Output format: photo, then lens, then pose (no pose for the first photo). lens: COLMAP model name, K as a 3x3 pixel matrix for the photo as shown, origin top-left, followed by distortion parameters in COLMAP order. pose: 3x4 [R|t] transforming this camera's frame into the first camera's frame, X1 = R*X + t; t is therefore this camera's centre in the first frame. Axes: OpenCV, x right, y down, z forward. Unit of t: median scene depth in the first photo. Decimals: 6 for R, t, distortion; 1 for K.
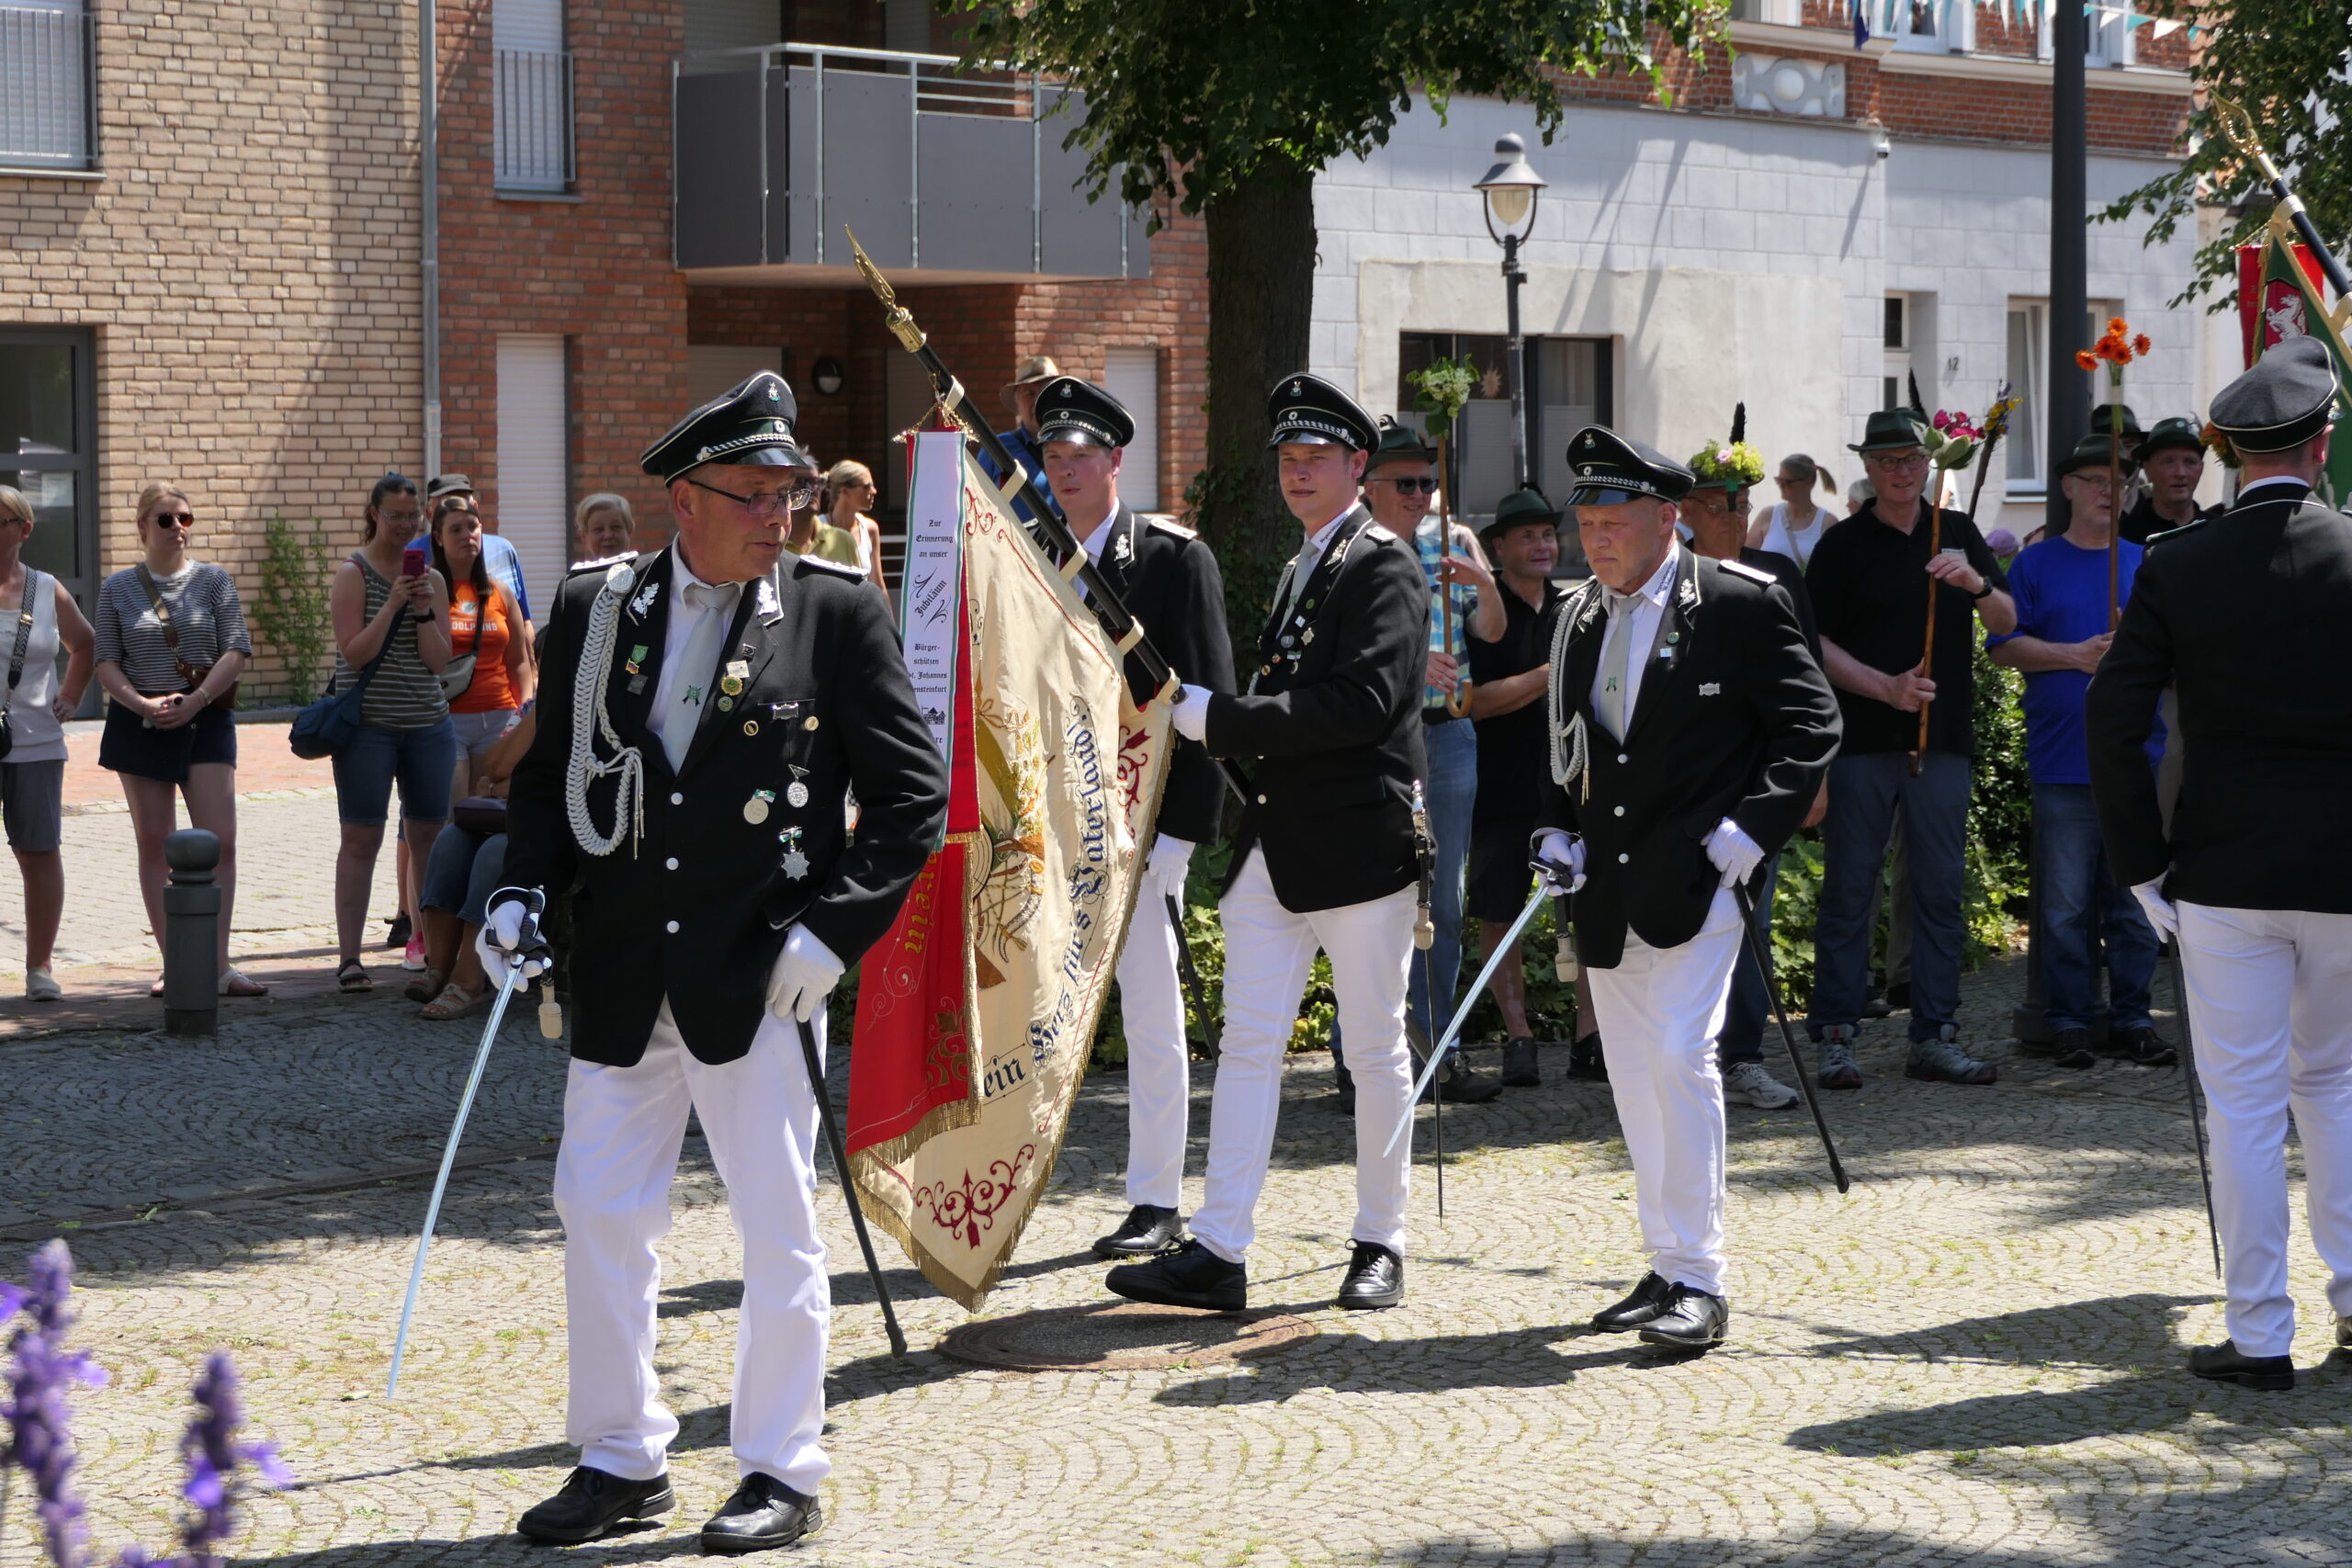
lens RADIAL K [[4770.0, 0, 1175.3], [0, 4770.0, 780.8], [0, 0, 1]] dist [0.048004, 0.000000]
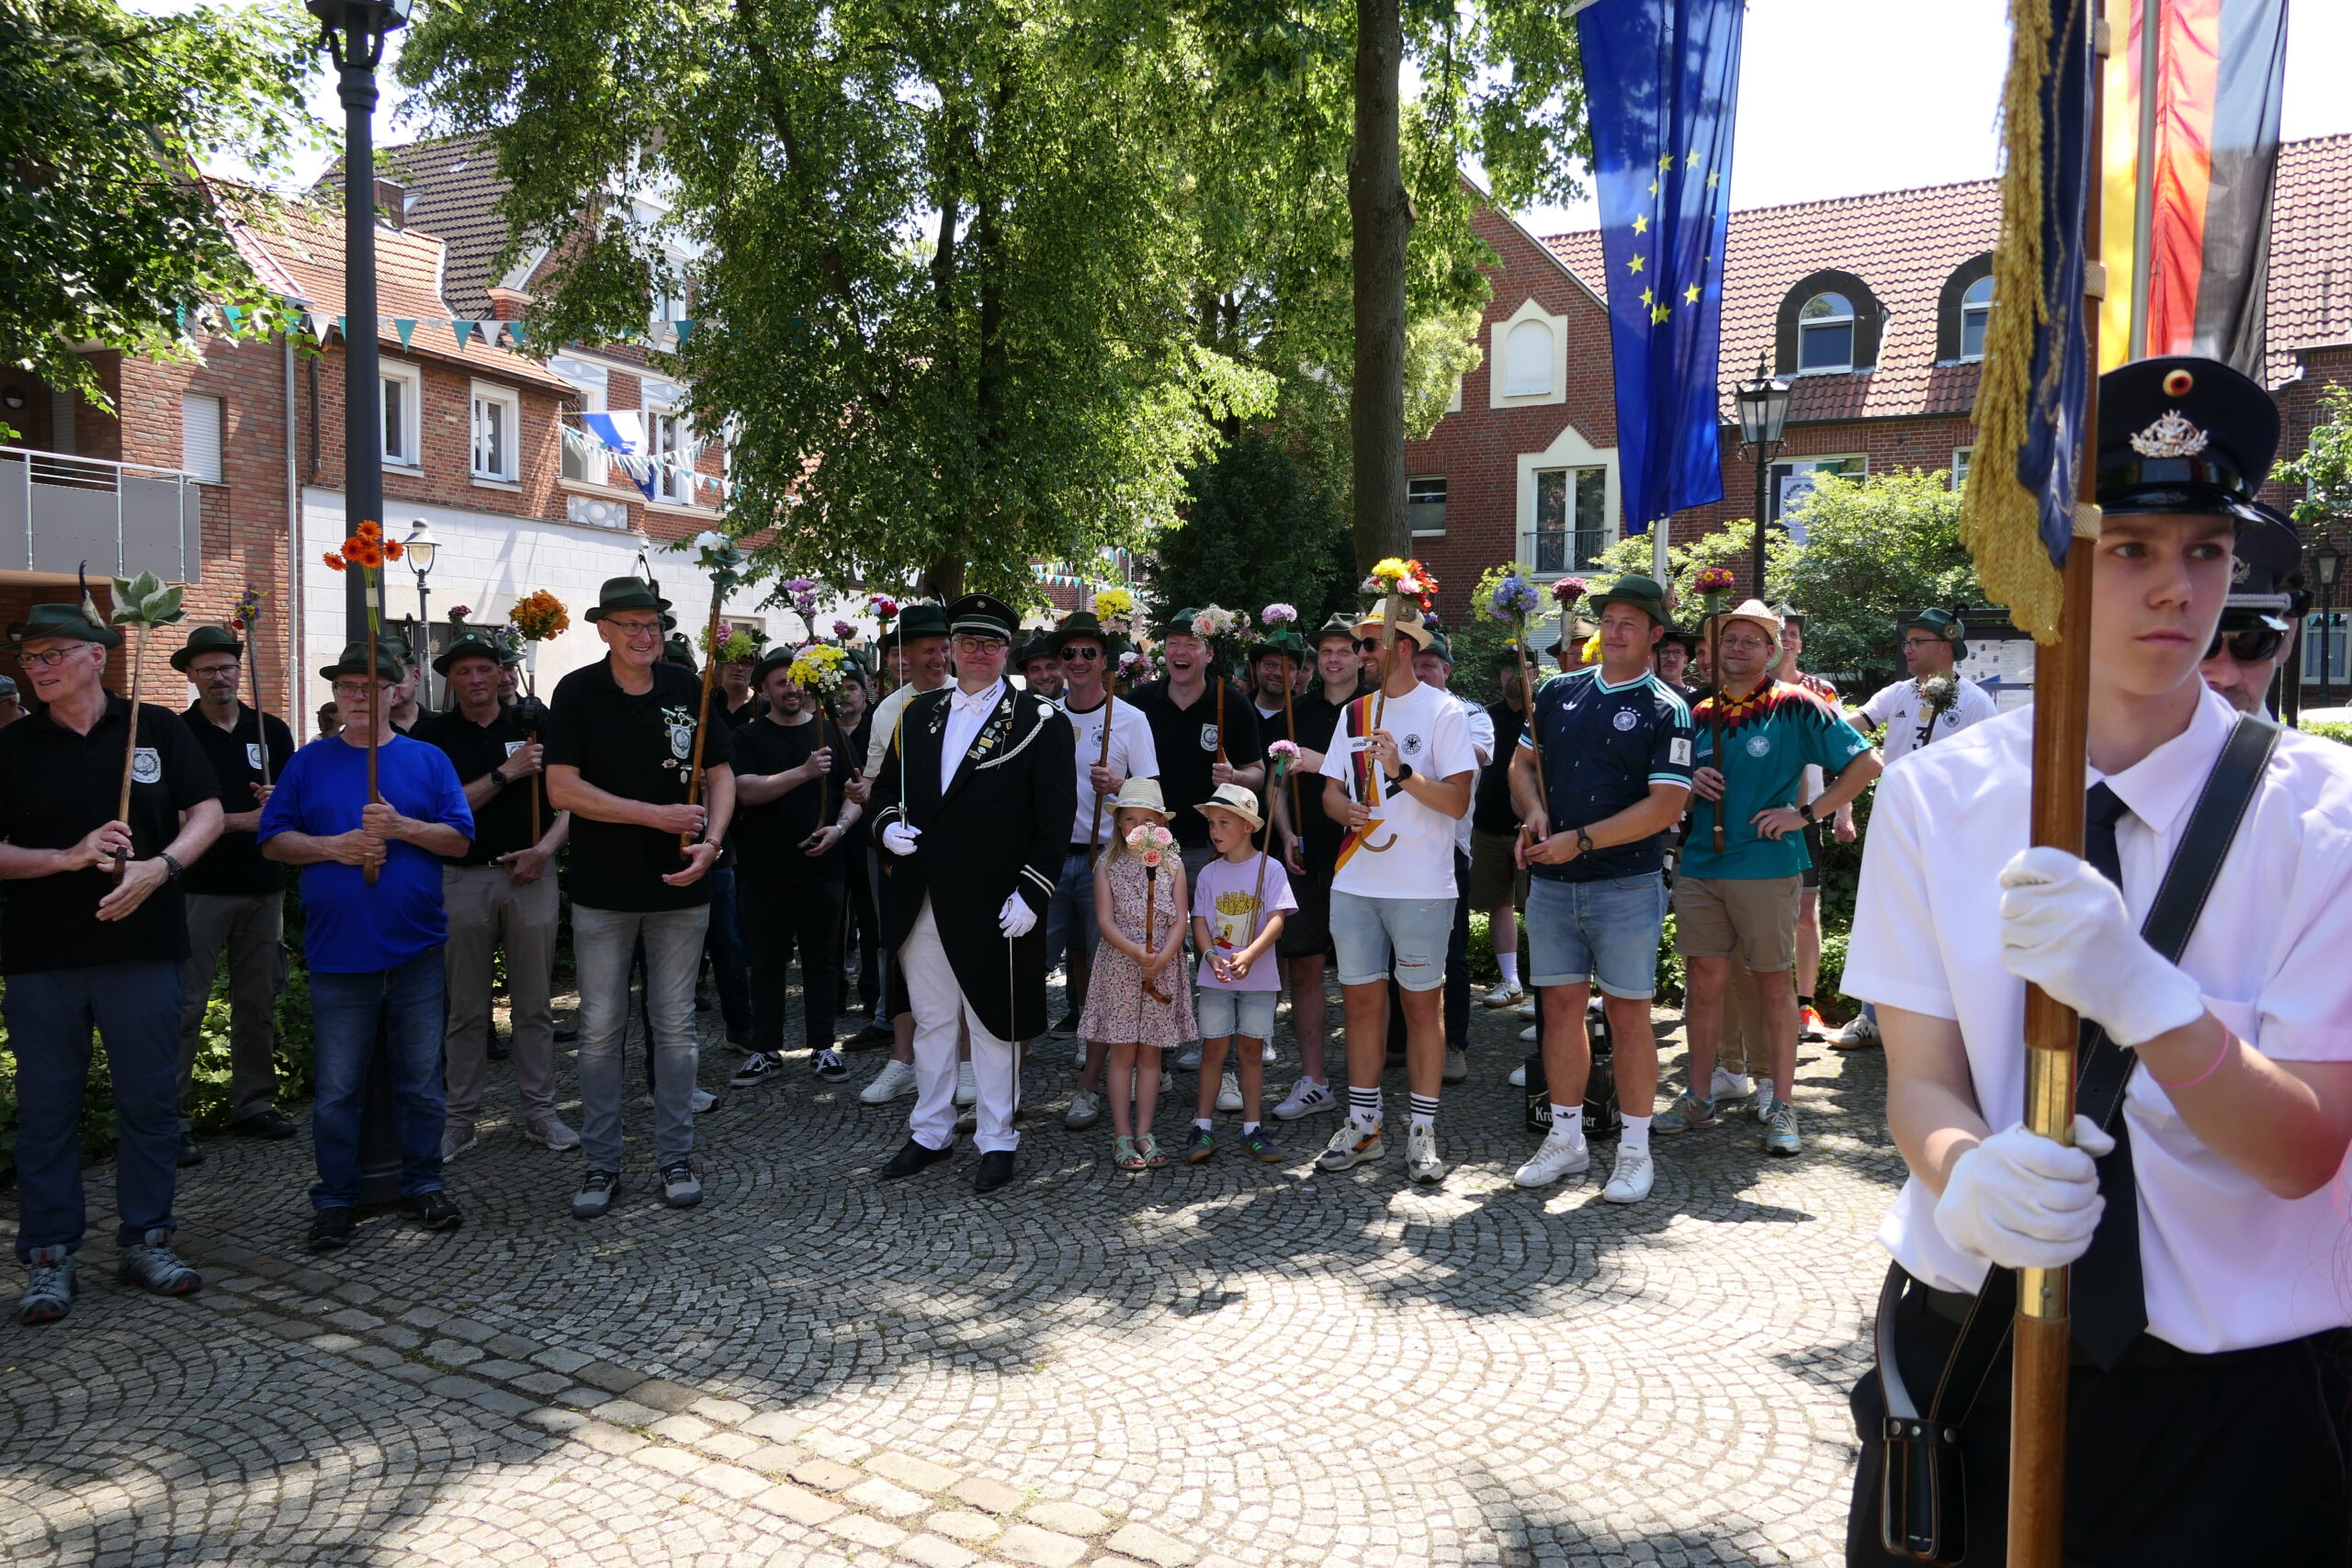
lens RADIAL K [[1698.3, 0, 1175.6], [0, 1698.3, 788.8], [0, 0, 1]] dist [-0.000731, -0.000398]
pose [[0.922408, -0.013603, 0.385978, 0.078389], [0.017736, 0.999817, -0.007149, -0.012257], [-0.385810, 0.013440, 0.922480, 0.215989]]
